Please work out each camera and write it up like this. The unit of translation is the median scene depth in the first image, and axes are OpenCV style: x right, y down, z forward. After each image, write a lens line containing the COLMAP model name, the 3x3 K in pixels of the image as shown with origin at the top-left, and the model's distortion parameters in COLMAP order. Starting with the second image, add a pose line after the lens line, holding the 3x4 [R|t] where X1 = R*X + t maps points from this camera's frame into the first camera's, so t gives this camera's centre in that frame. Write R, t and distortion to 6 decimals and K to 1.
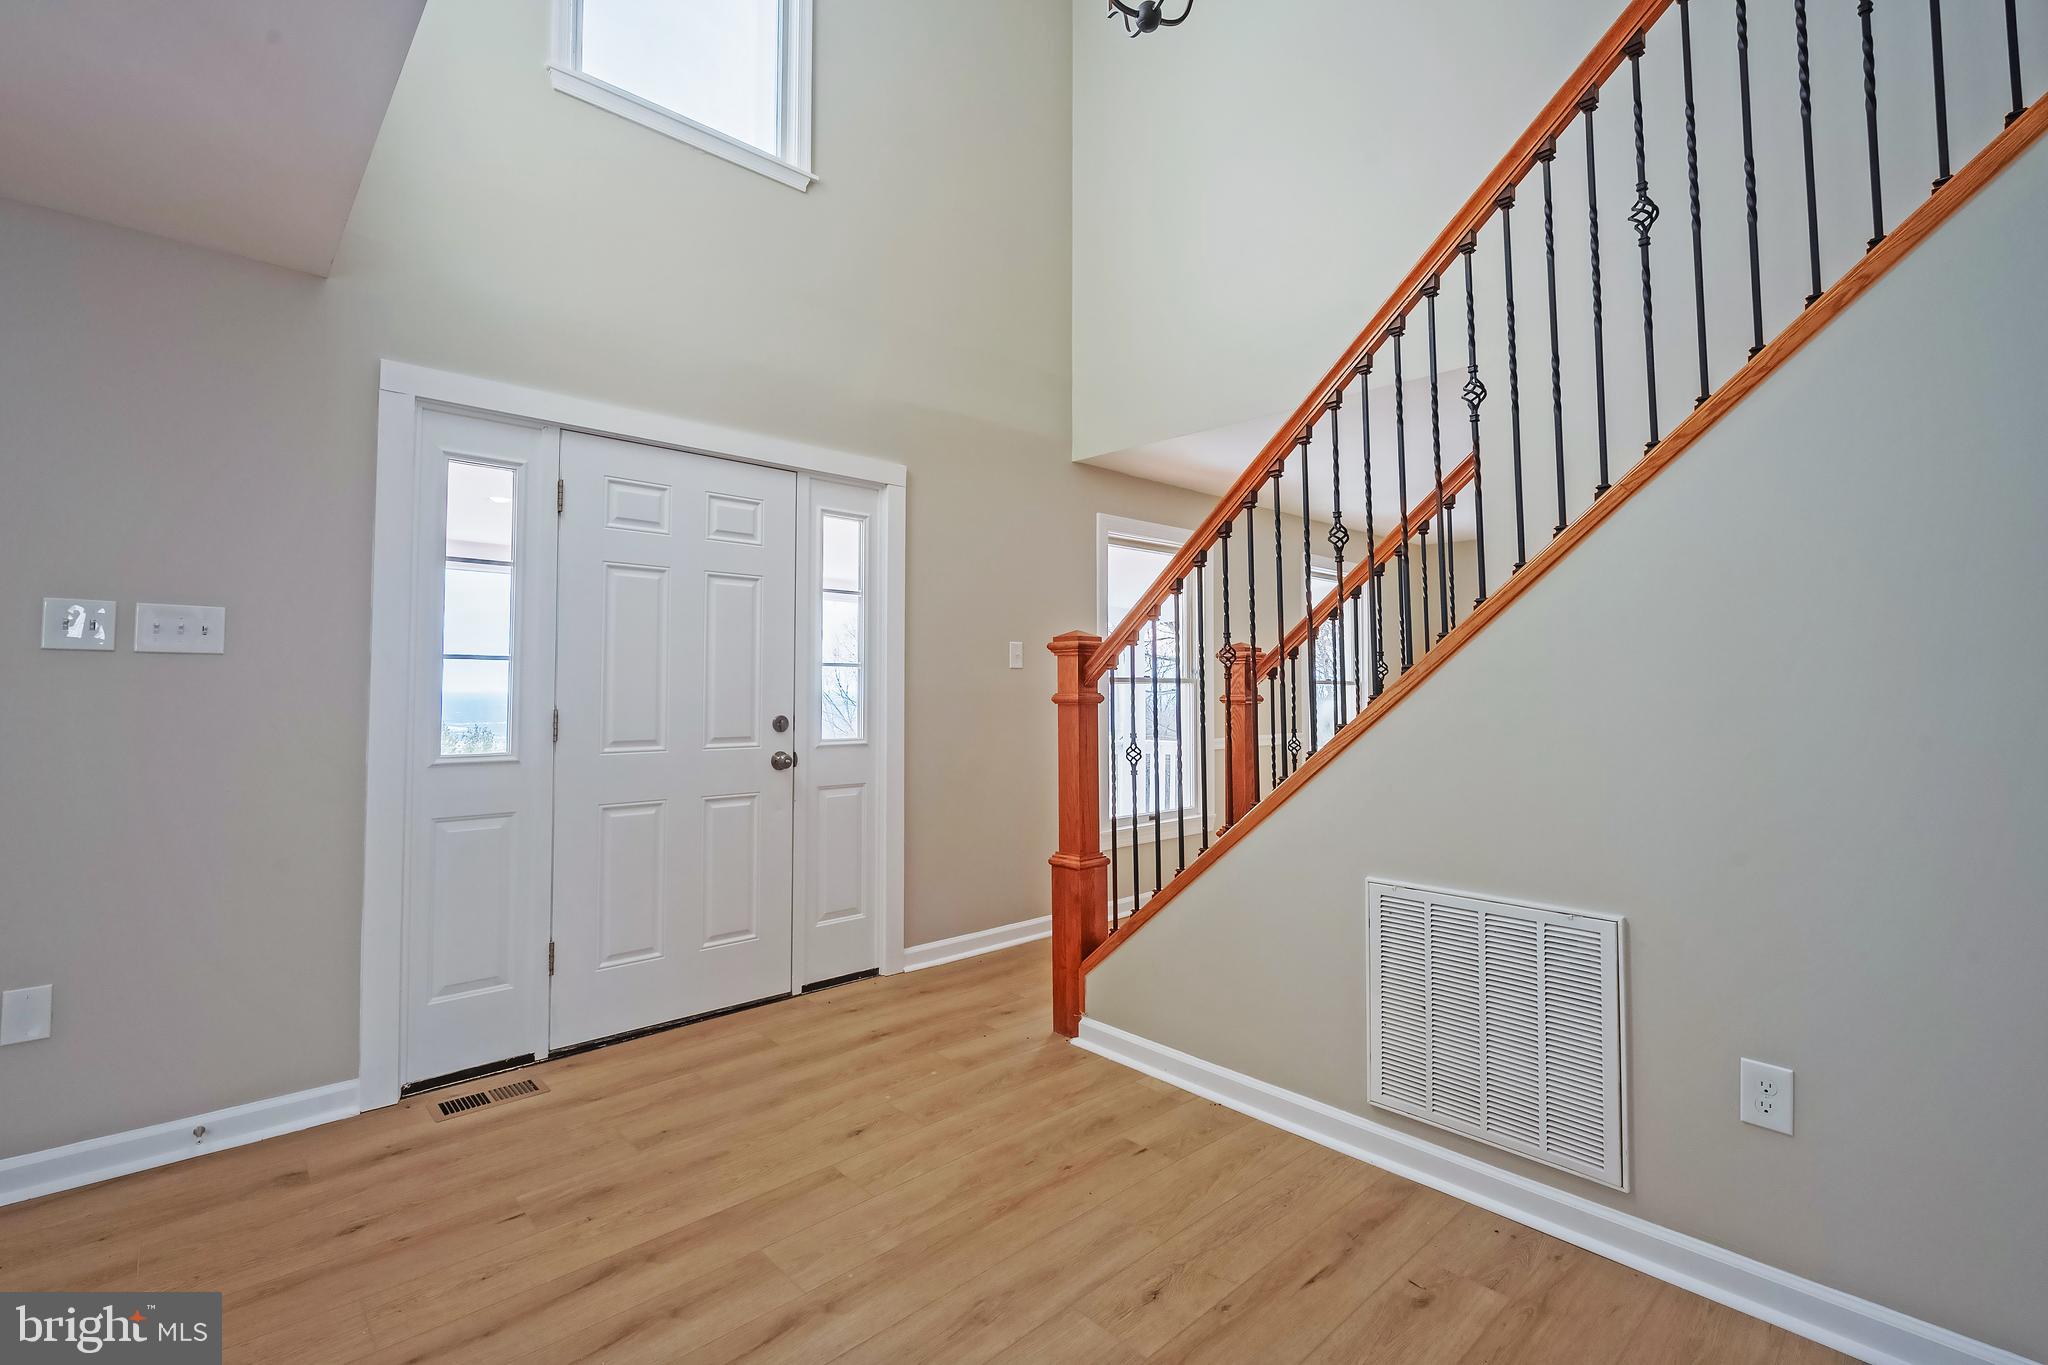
lens RADIAL K [[898.6, 0, 1024.0], [0, 898.6, 667.5], [0, 0, 1]] dist [0.000822, 0.000289]
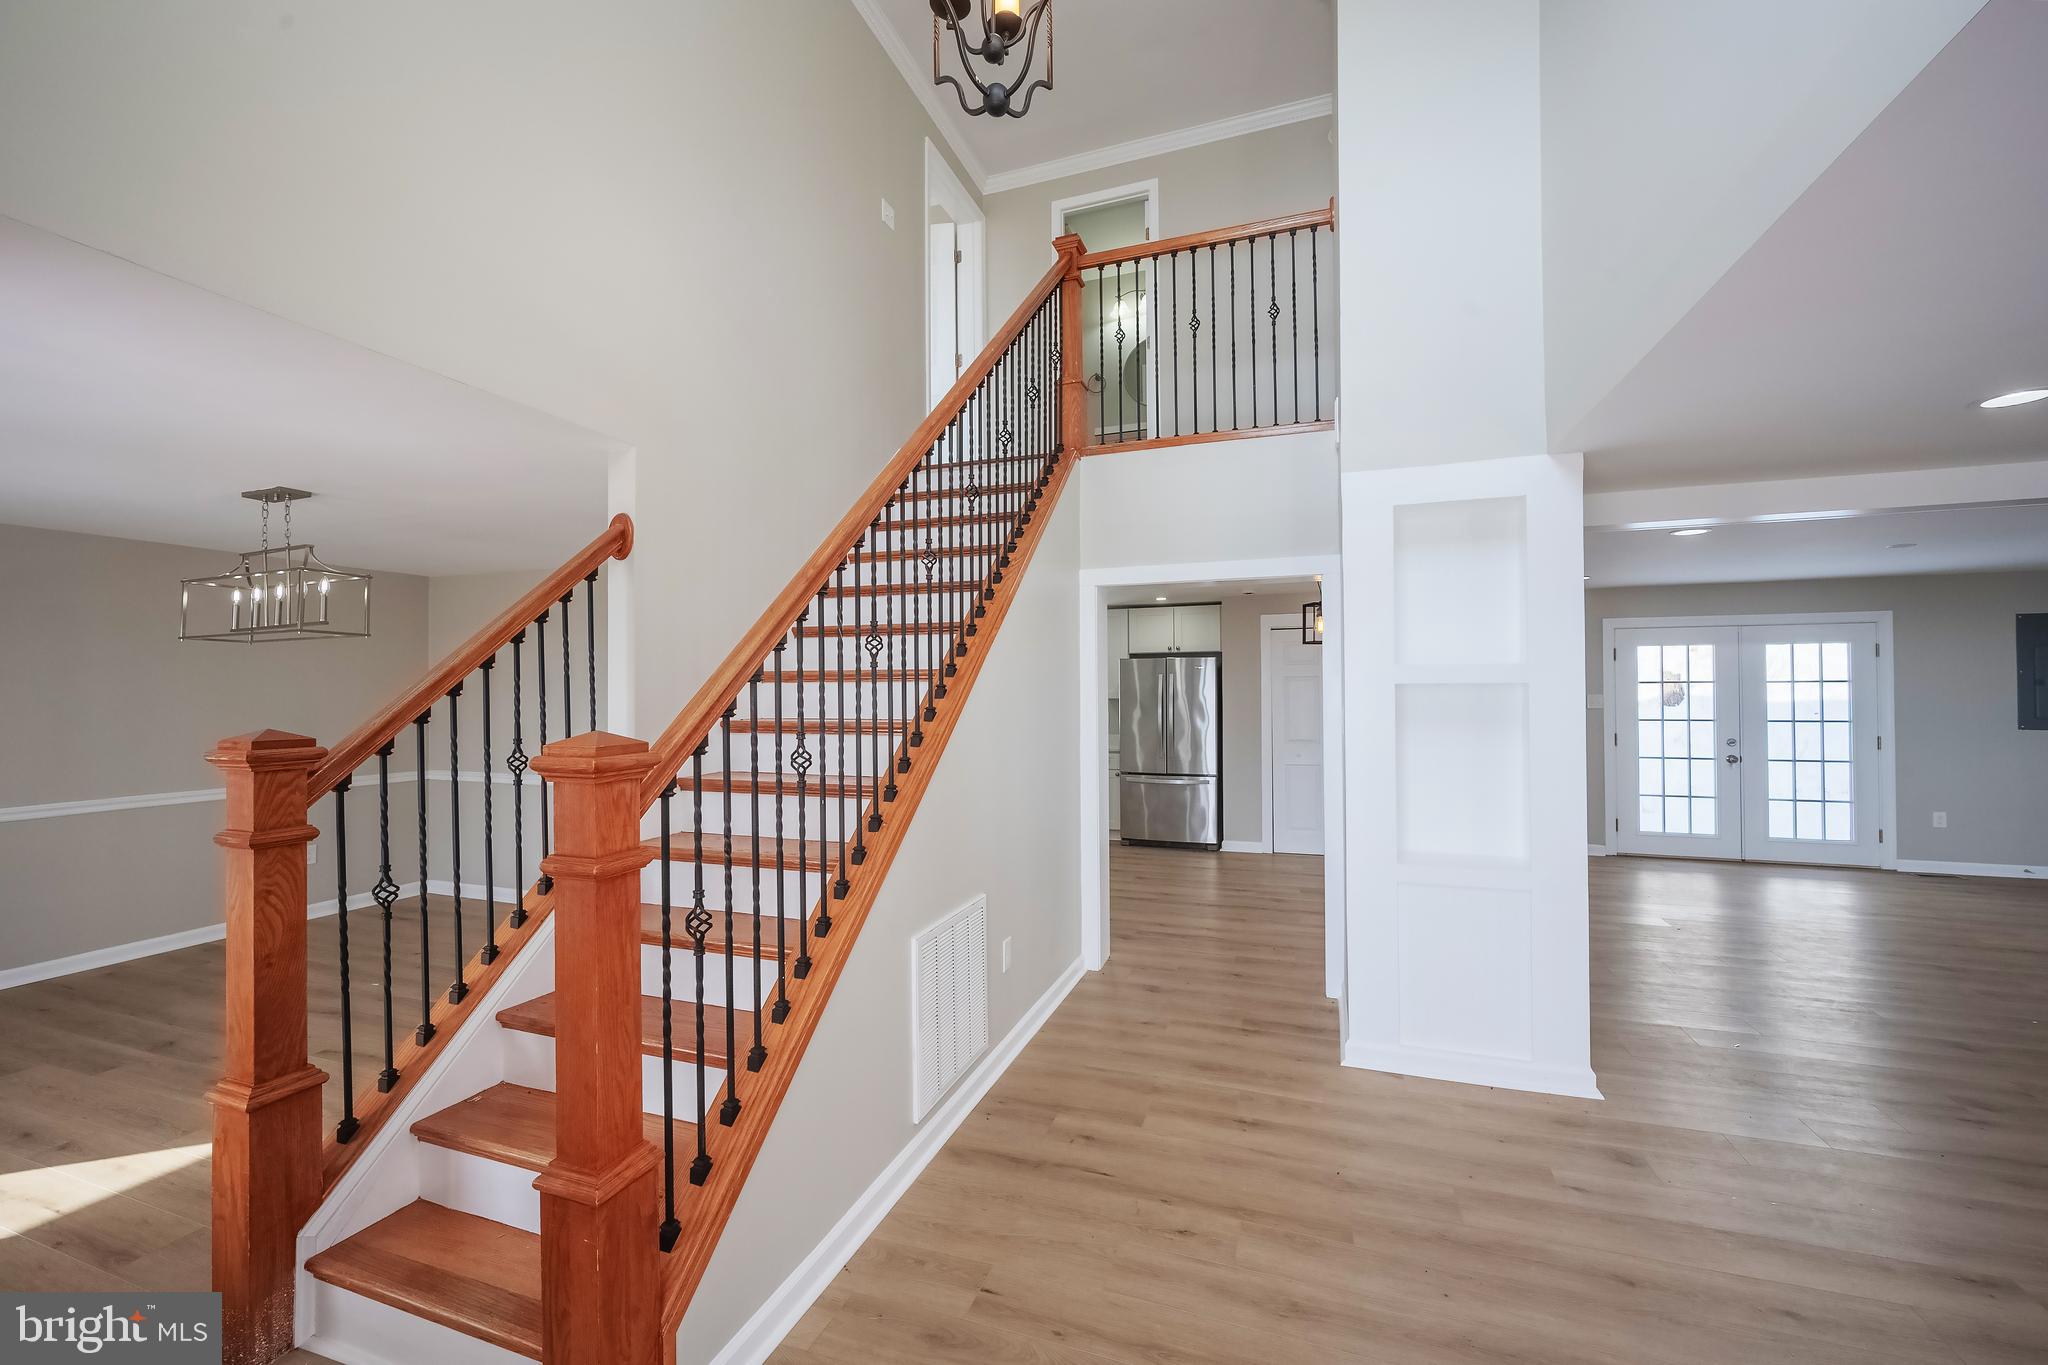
lens RADIAL K [[808.7, 0, 1024.0], [0, 808.7, 682.5], [0, 0, 1]] dist [-0.002833, -0.000003]
pose [[-0.457939, 0.011073, 0.888915, -0.495737], [-0.017530, 0.999616, -0.021482, -0.066964], [-0.888811, -0.025420, -0.457569, 1.045940]]
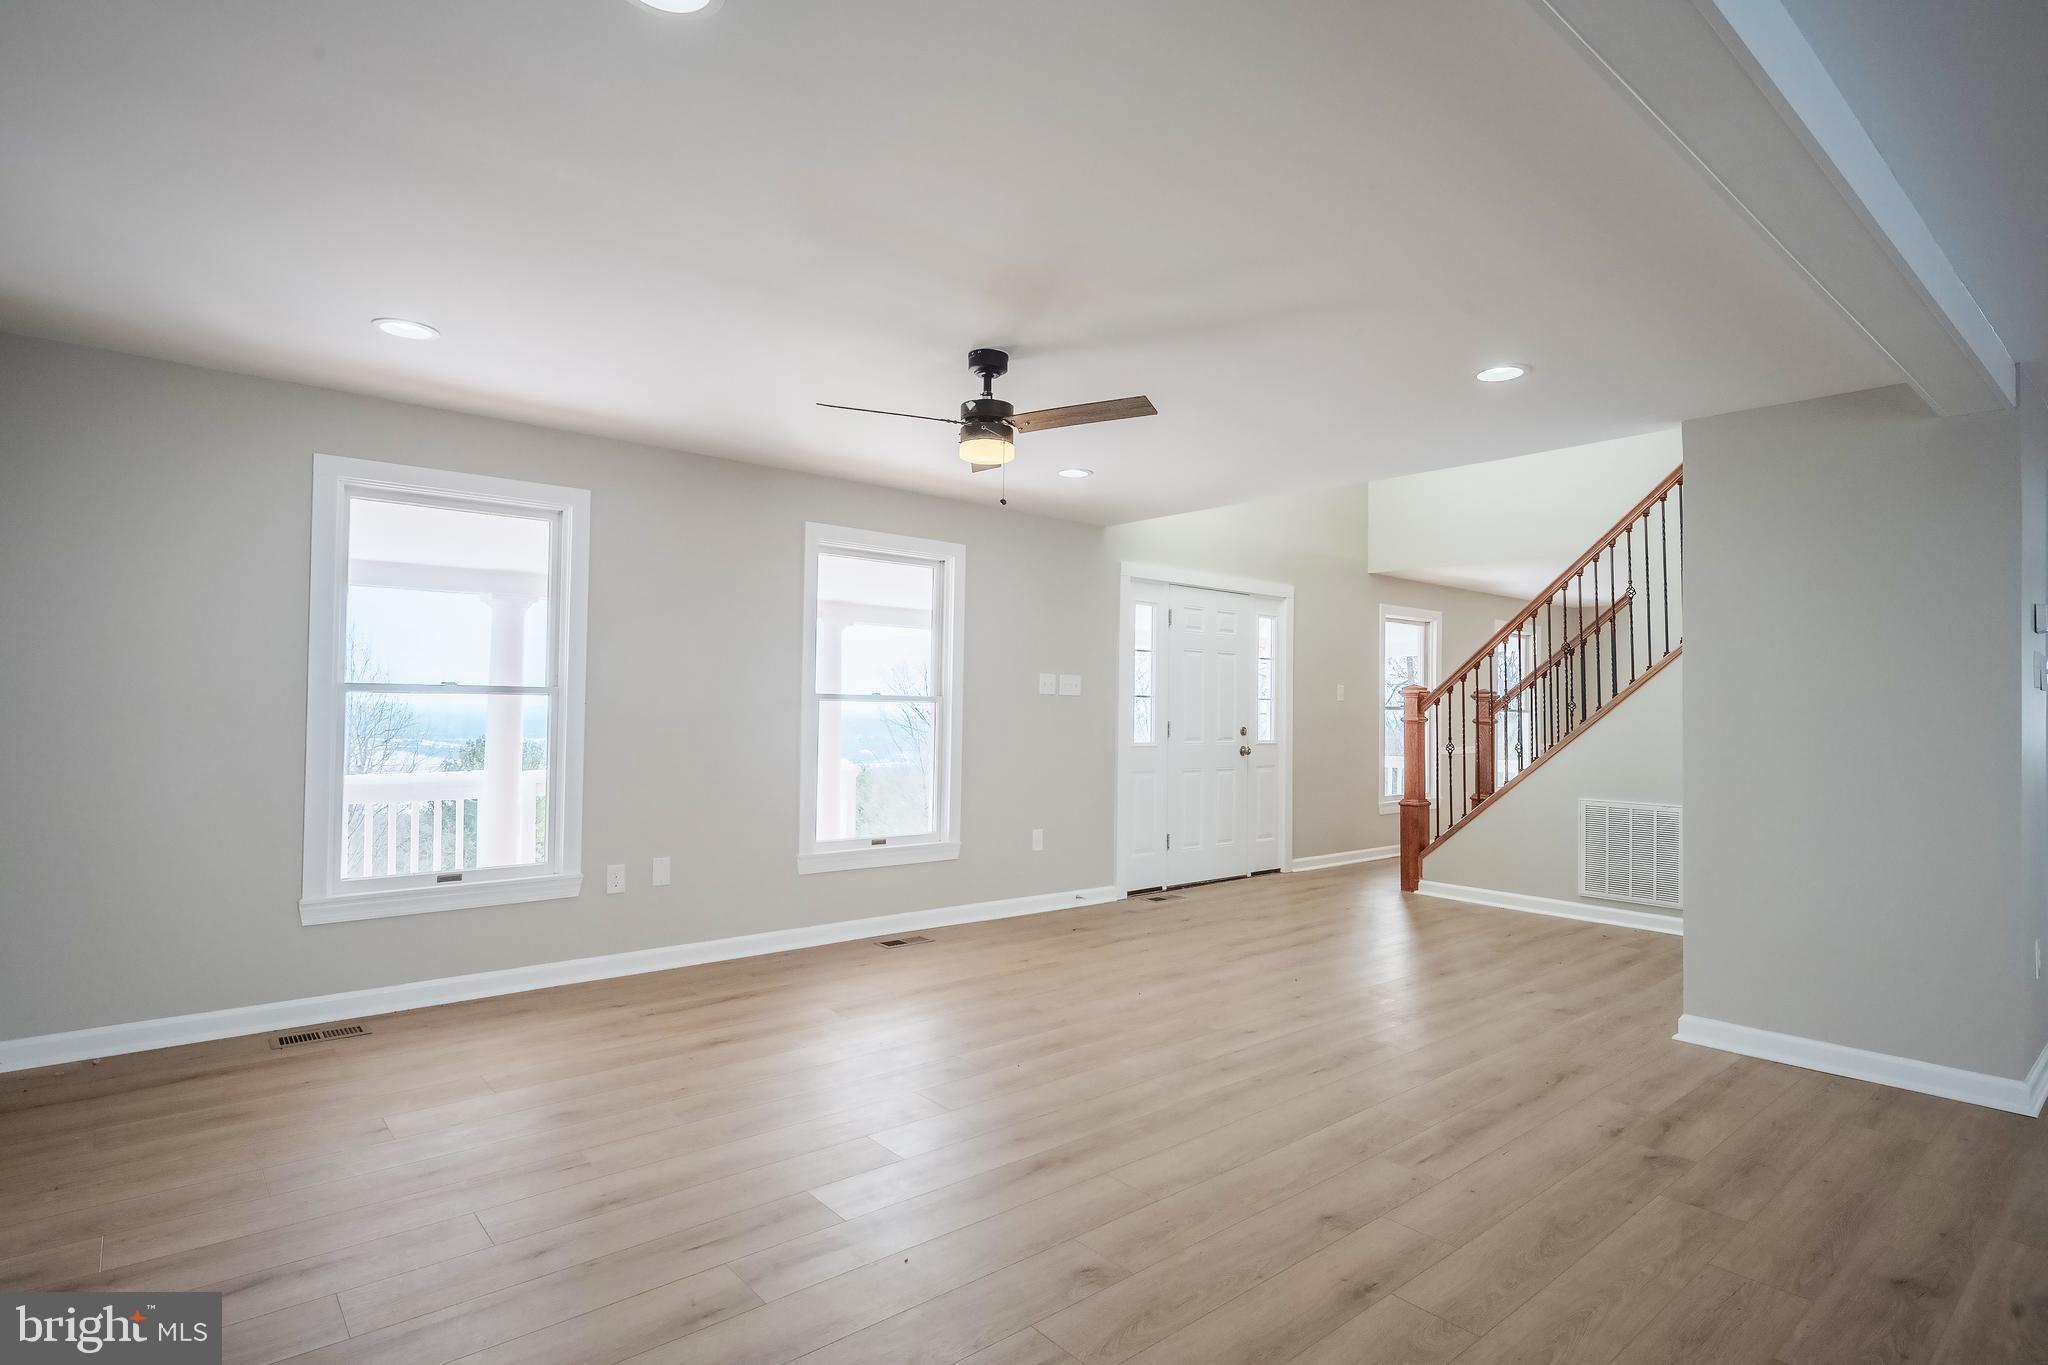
lens RADIAL K [[1029.8, 0, 1029.1], [0, 1029.8, 686.4], [0, 0, 1]] dist [0.000907, -0.000184]
pose [[0.999170, 0.012485, -0.038781, -0.699799], [-0.012299, 0.999912, 0.005028, -0.039098], [0.038840, -0.004546, 0.999235, -1.274746]]
